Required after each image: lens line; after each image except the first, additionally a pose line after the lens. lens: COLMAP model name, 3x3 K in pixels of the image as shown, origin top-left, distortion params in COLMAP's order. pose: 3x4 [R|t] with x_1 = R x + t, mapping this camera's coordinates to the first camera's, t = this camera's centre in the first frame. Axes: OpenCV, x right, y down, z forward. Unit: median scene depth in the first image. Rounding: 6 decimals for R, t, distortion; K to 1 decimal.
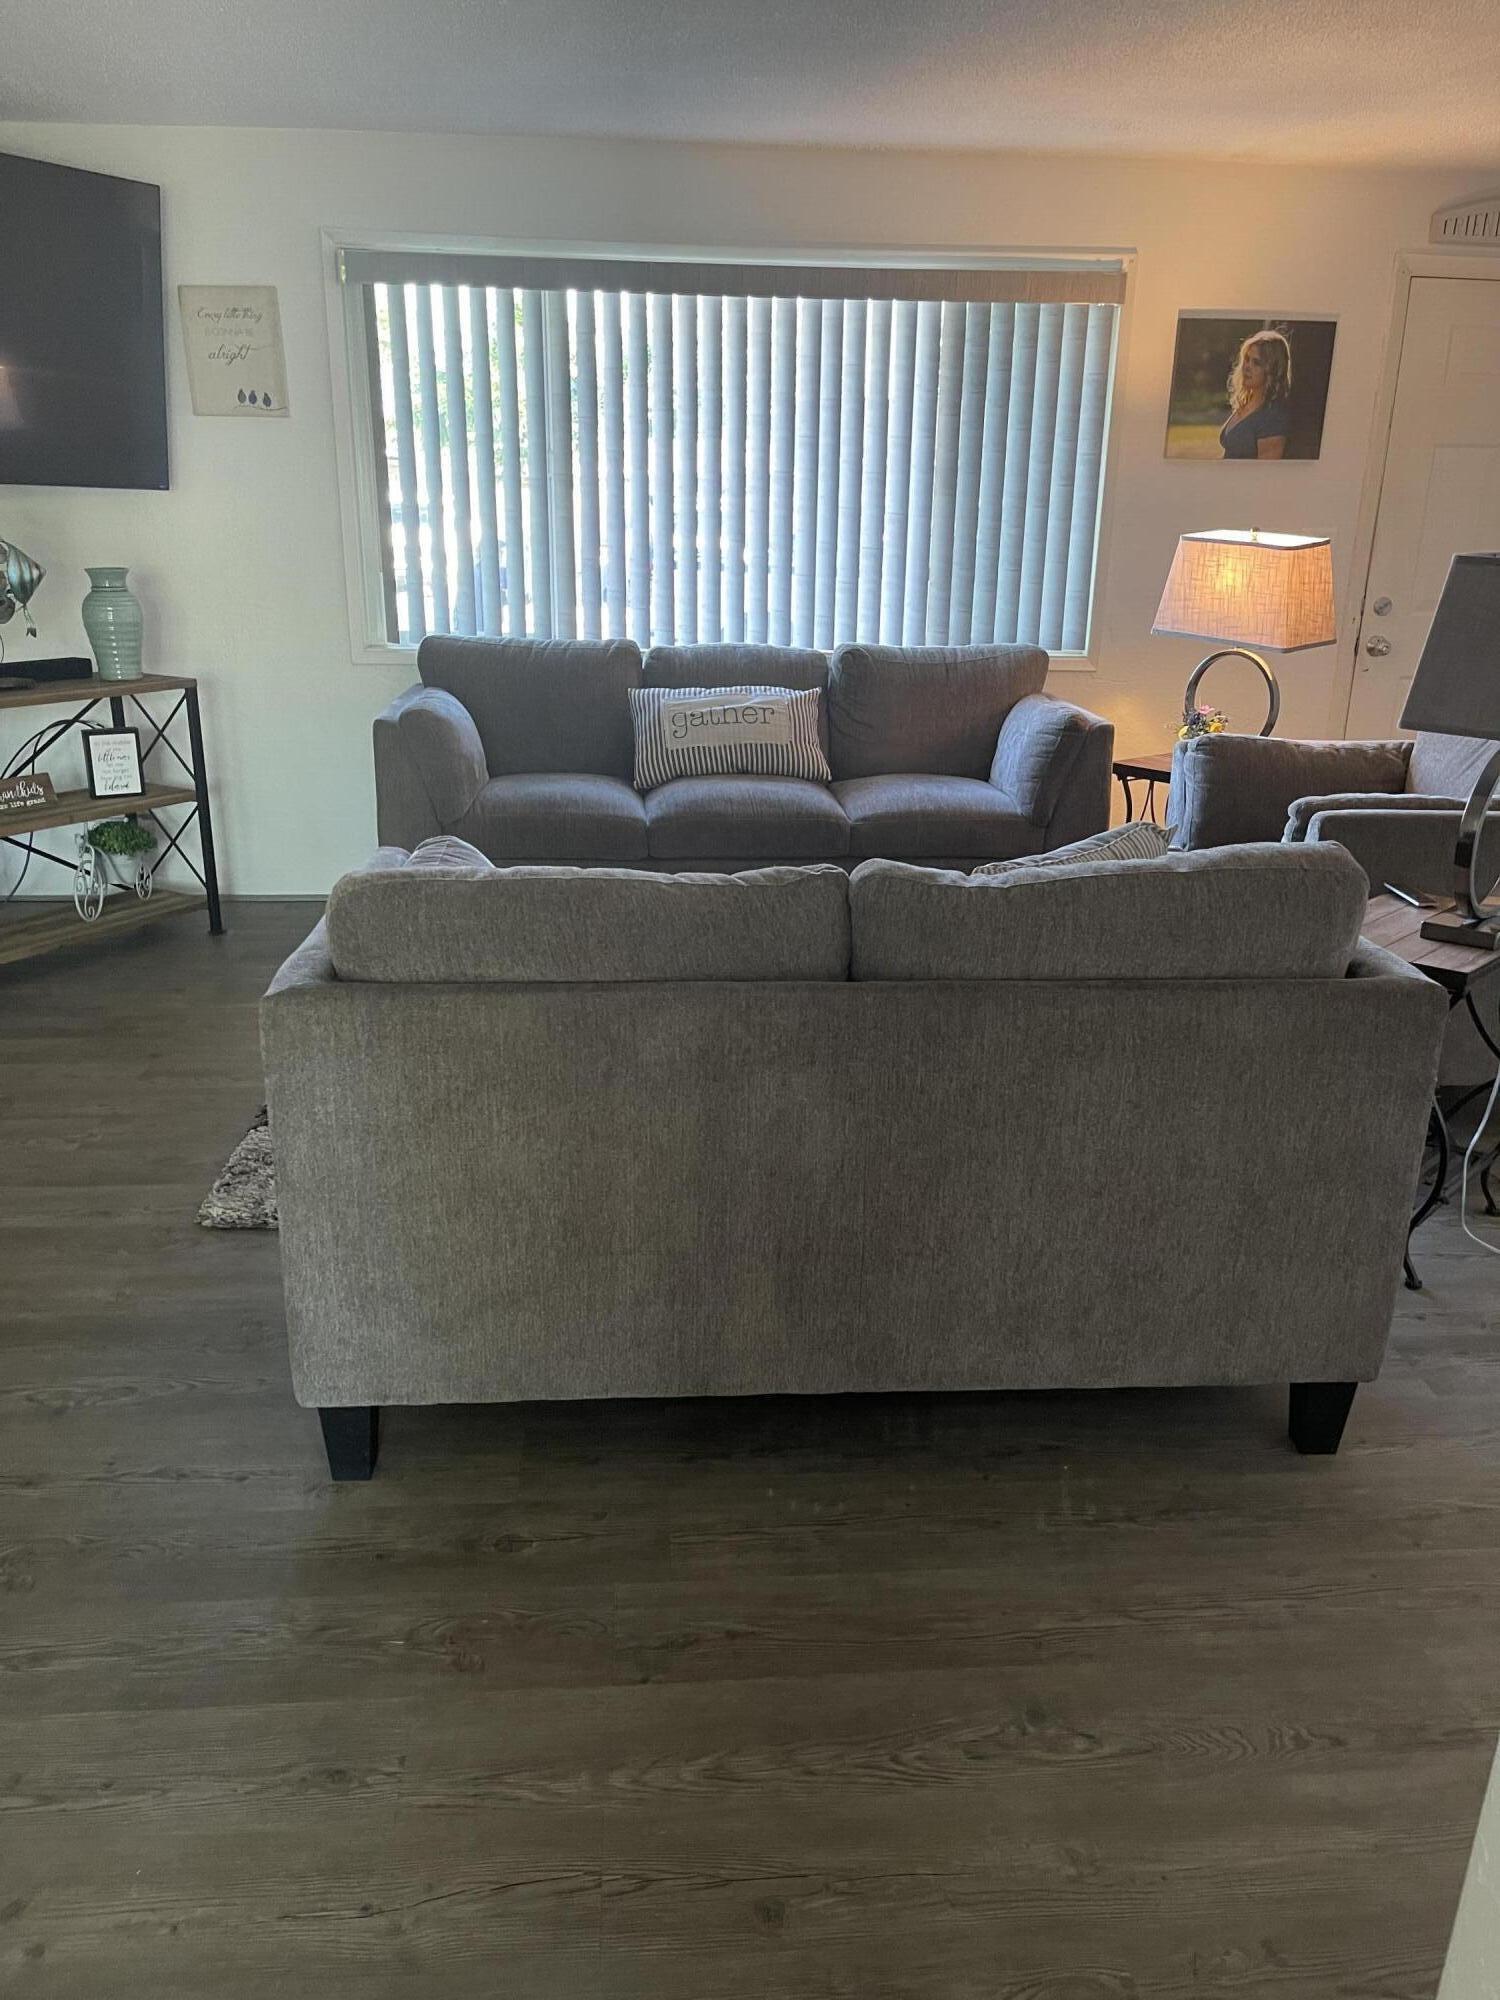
lens RADIAL K [[1491.0, 0, 730.6], [0, 1491.0, 988.5], [0, 0, 1]] dist [0.060053, -0.075891]
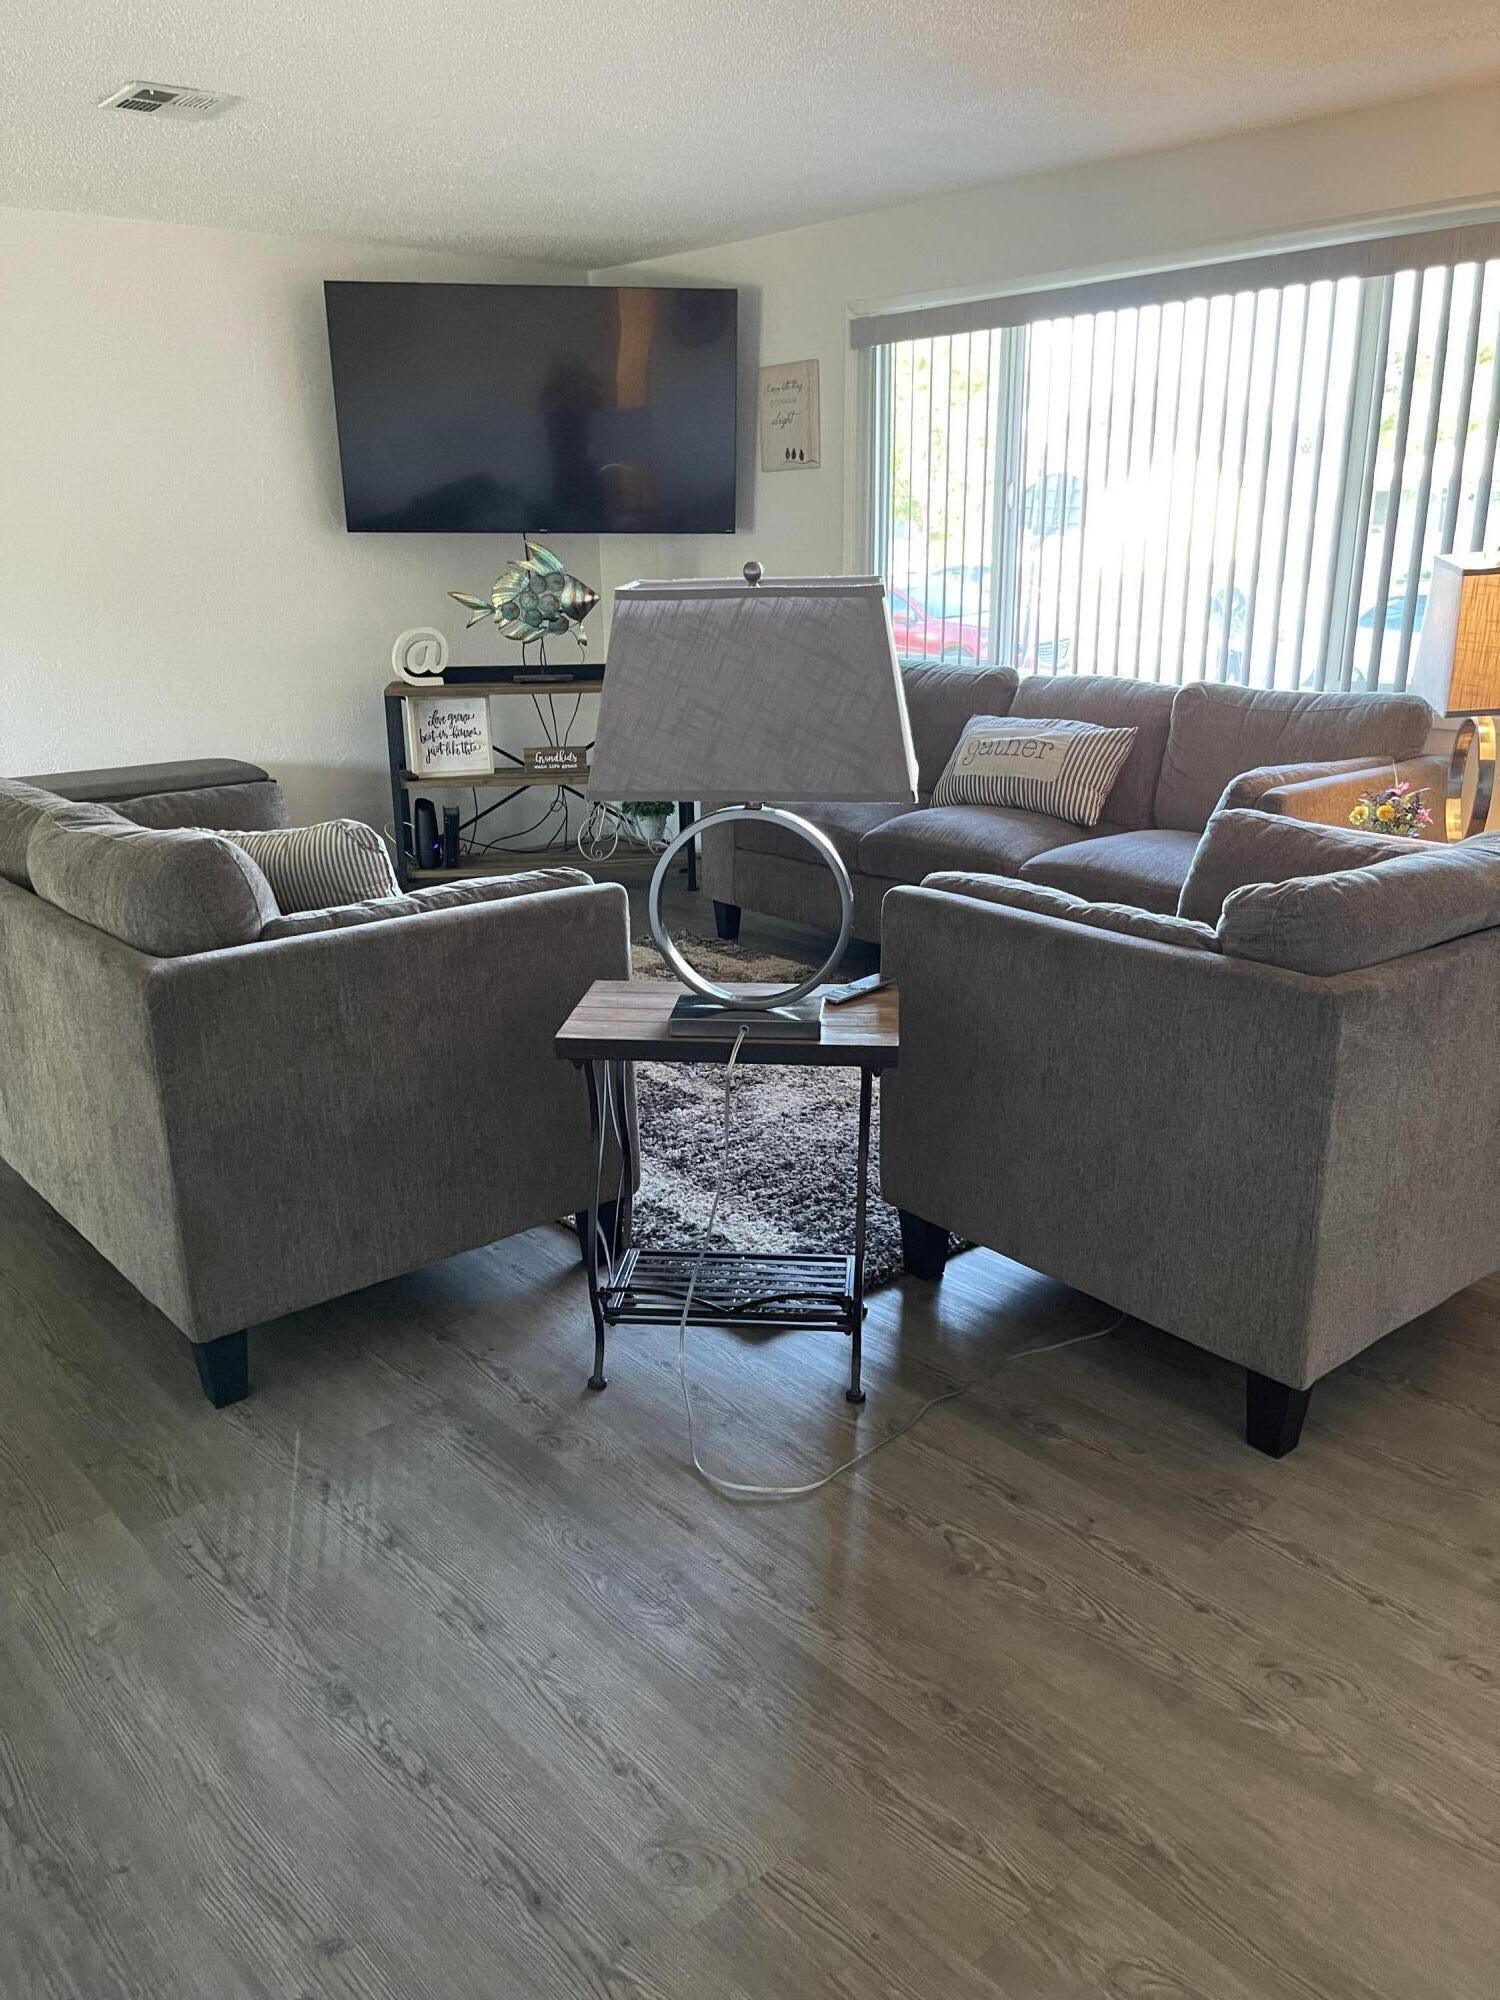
lens RADIAL K [[1487.5, 0, 762.7], [0, 1487.5, 991.9], [0, 0, 1]] dist [0.066361, -0.088053]
pose [[0.609016, 0.208553, -0.765249, 0.699822], [-0.221663, 0.971122, 0.088251, -0.079769], [0.761555, 0.115881, 0.637657, 0.282995]]
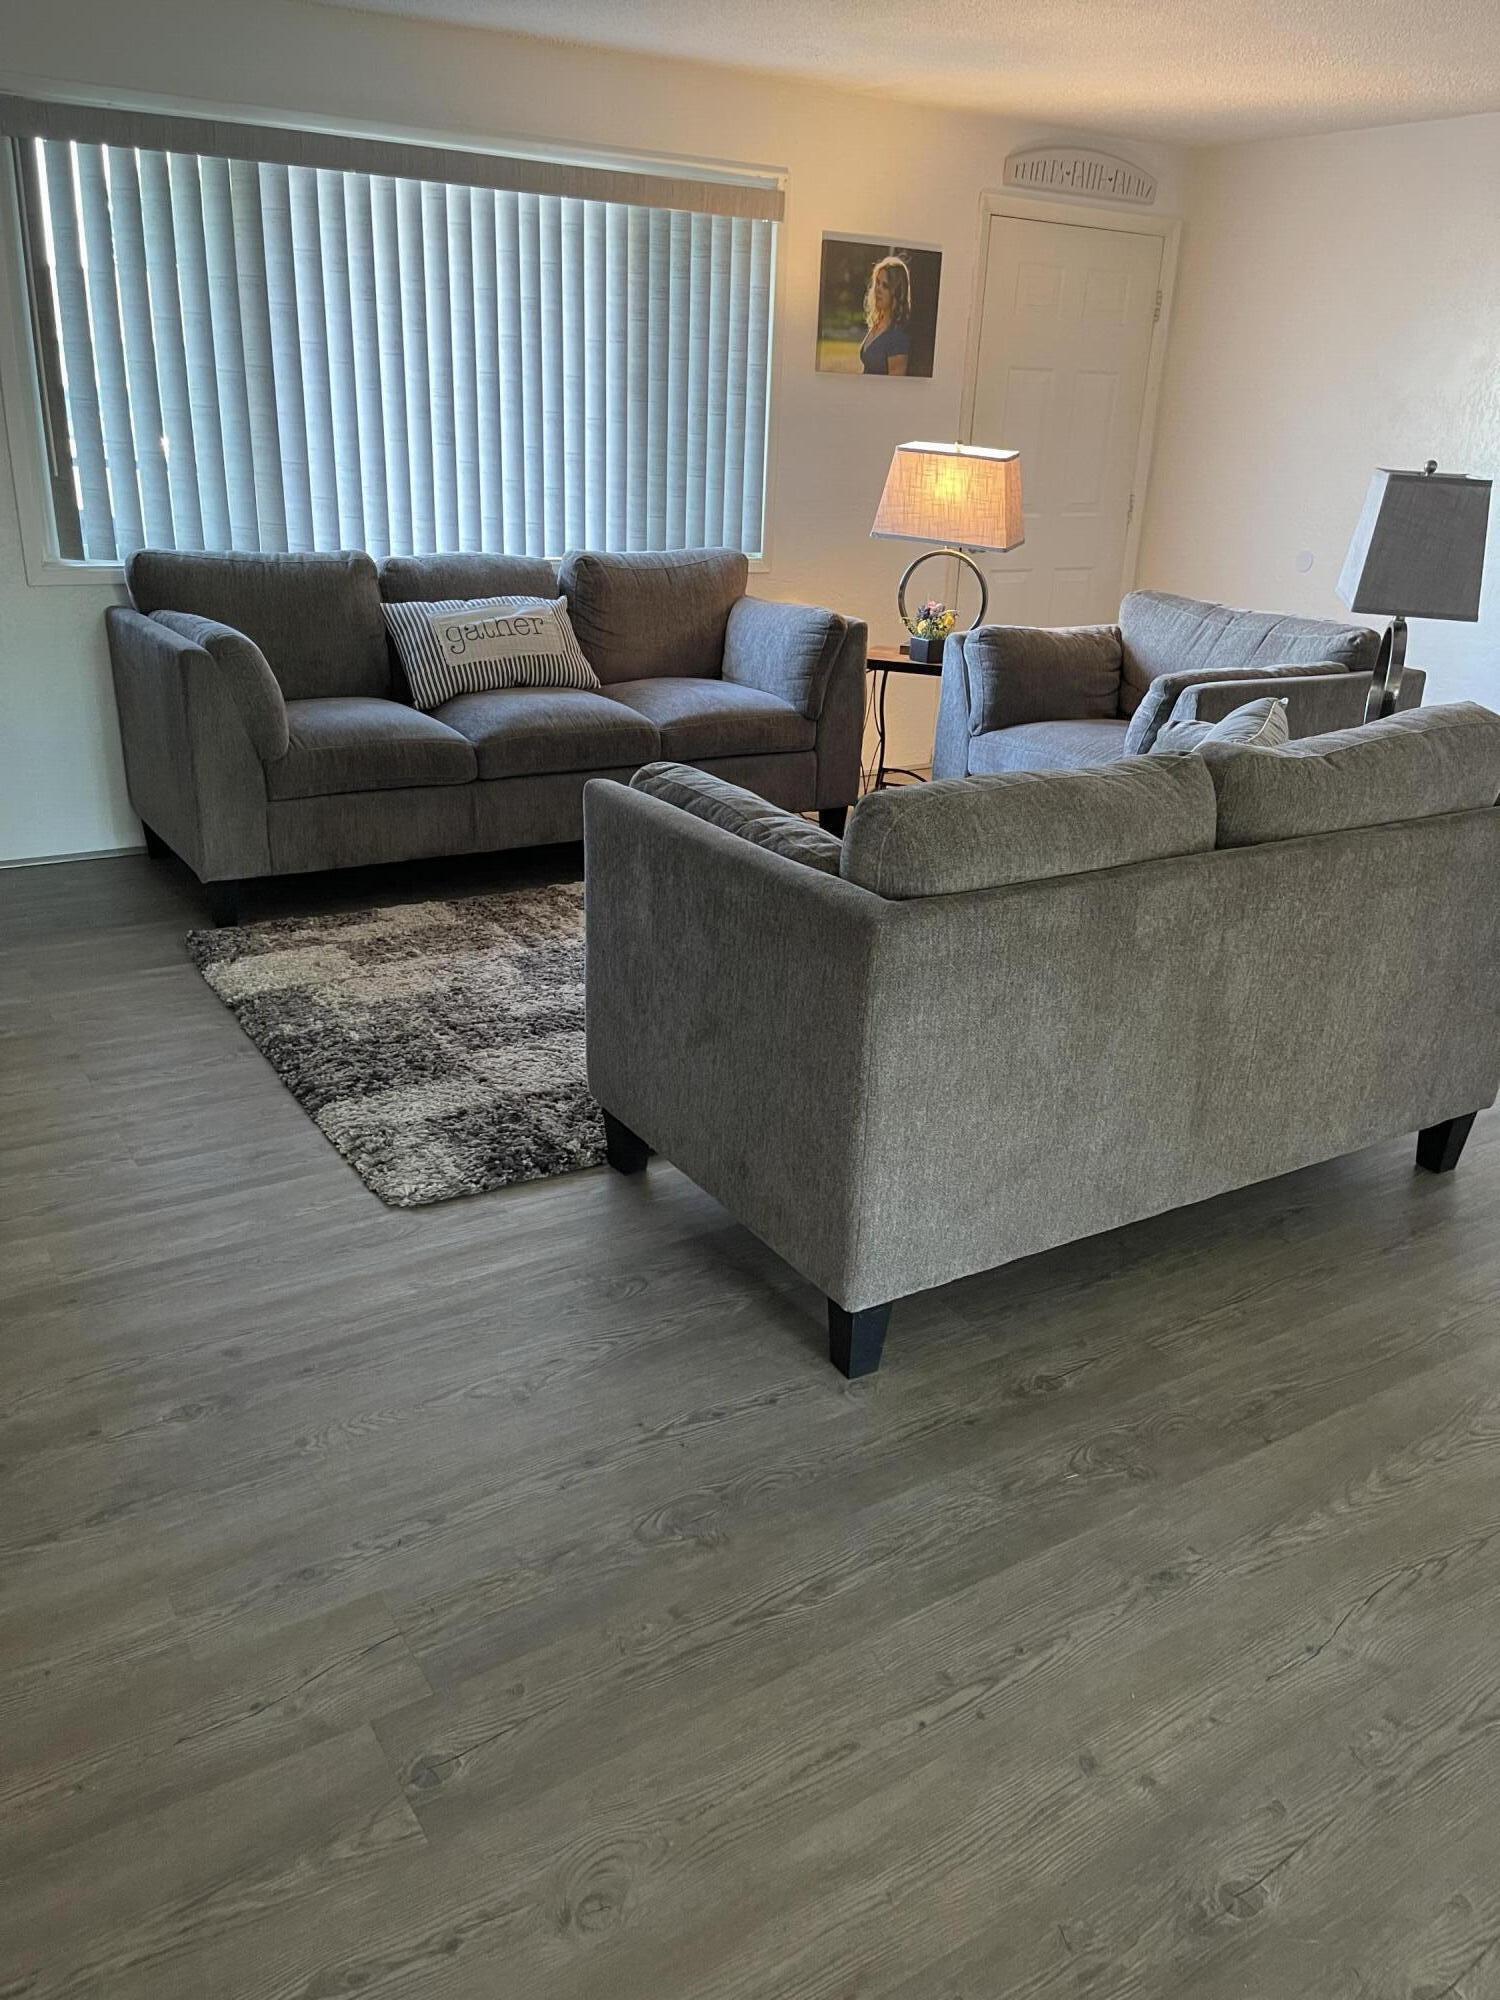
lens RADIAL K [[1487.5, 0, 741.9], [0, 1487.5, 991.2], [0, 0, 1]] dist [0.066361, -0.088053]
pose [[0.886818, -0.149998, 0.437098, -0.333833], [0.121123, 0.988235, 0.093386, -0.020771], [-0.445963, -0.029874, 0.894553, 0.048254]]
